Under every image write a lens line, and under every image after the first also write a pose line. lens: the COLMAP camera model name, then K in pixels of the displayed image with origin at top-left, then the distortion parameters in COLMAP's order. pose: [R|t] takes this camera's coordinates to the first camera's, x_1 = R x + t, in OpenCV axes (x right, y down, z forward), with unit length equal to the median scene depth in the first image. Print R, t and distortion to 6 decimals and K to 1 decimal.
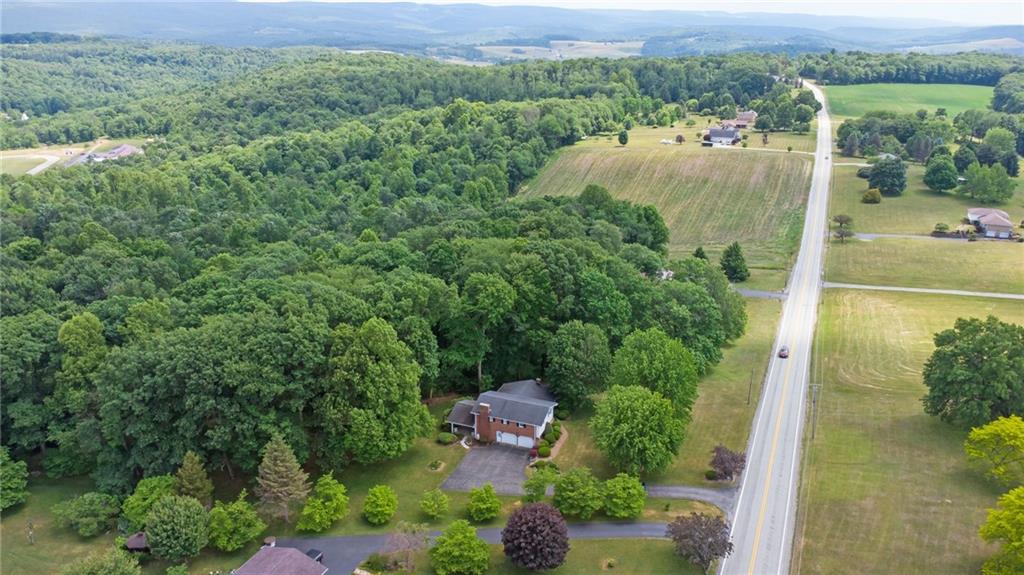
lens RADIAL K [[742.9, 0, 512.0], [0, 742.9, 287.5], [0, 0, 1]] dist [0.000397, -0.003692]
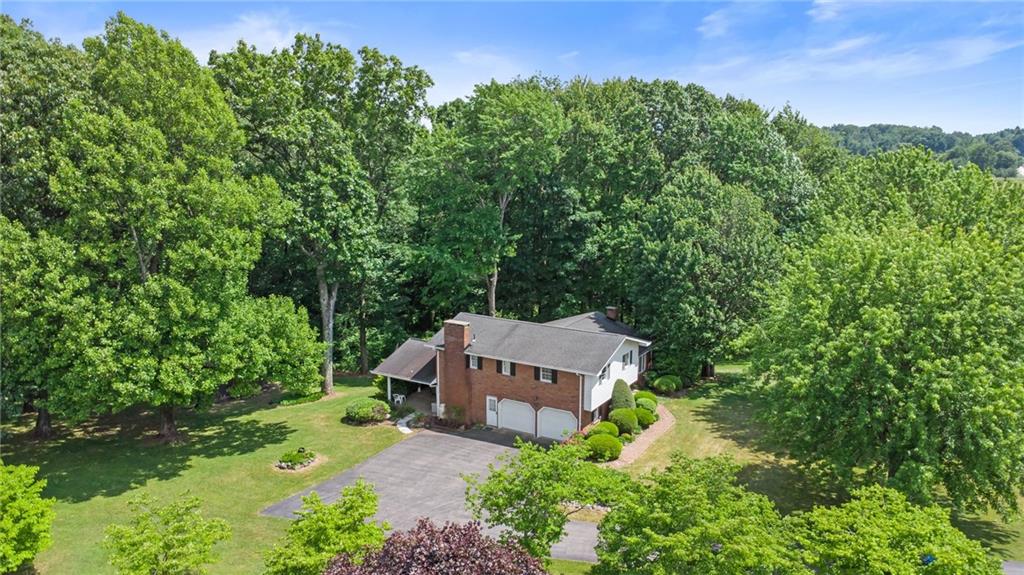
lens RADIAL K [[742.9, 0, 512.0], [0, 742.9, 287.5], [0, 0, 1]] dist [0.000397, -0.003692]
pose [[0.983708, 0.027863, -0.177604, 0.059869], [-0.054689, 0.987475, -0.147991, 0.194898], [0.171256, 0.155293, 0.972911, 0.619687]]
